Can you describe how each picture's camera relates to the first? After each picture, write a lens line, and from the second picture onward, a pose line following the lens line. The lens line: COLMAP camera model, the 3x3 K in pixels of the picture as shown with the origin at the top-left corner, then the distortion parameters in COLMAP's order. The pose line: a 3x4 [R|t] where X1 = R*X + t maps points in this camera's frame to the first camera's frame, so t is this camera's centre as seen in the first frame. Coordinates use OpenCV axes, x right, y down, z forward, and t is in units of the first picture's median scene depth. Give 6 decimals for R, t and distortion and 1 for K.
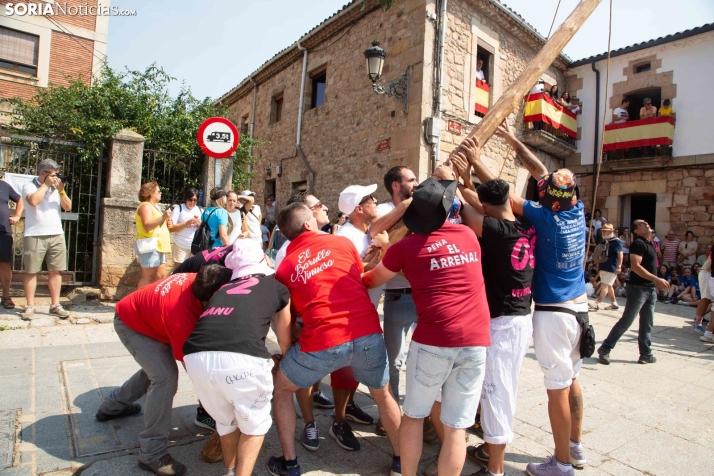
lens RADIAL K [[486.1, 0, 357.0], [0, 486.1, 238.0], [0, 0, 1]] dist [-0.127863, 0.078689]
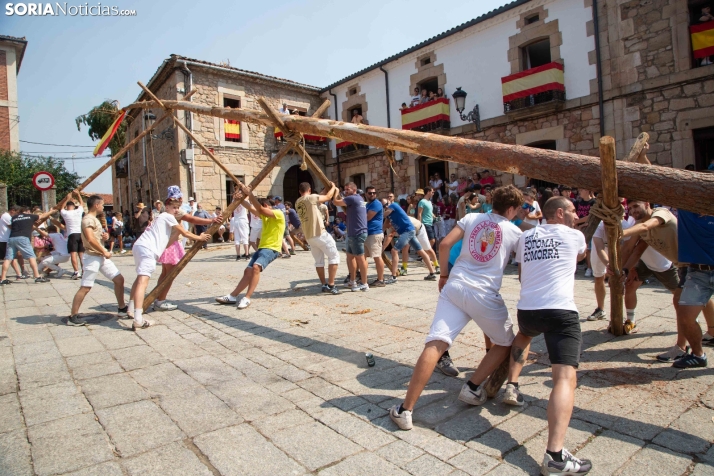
lens RADIAL K [[480.2, 0, 357.0], [0, 480.2, 238.0], [0, 0, 1]] dist [-0.129045, 0.072227]
pose [[0.994157, -0.103005, 0.032276, 0.623369], [0.101950, 0.994249, 0.032777, 0.074216], [-0.035467, -0.029295, 0.998941, -0.685841]]
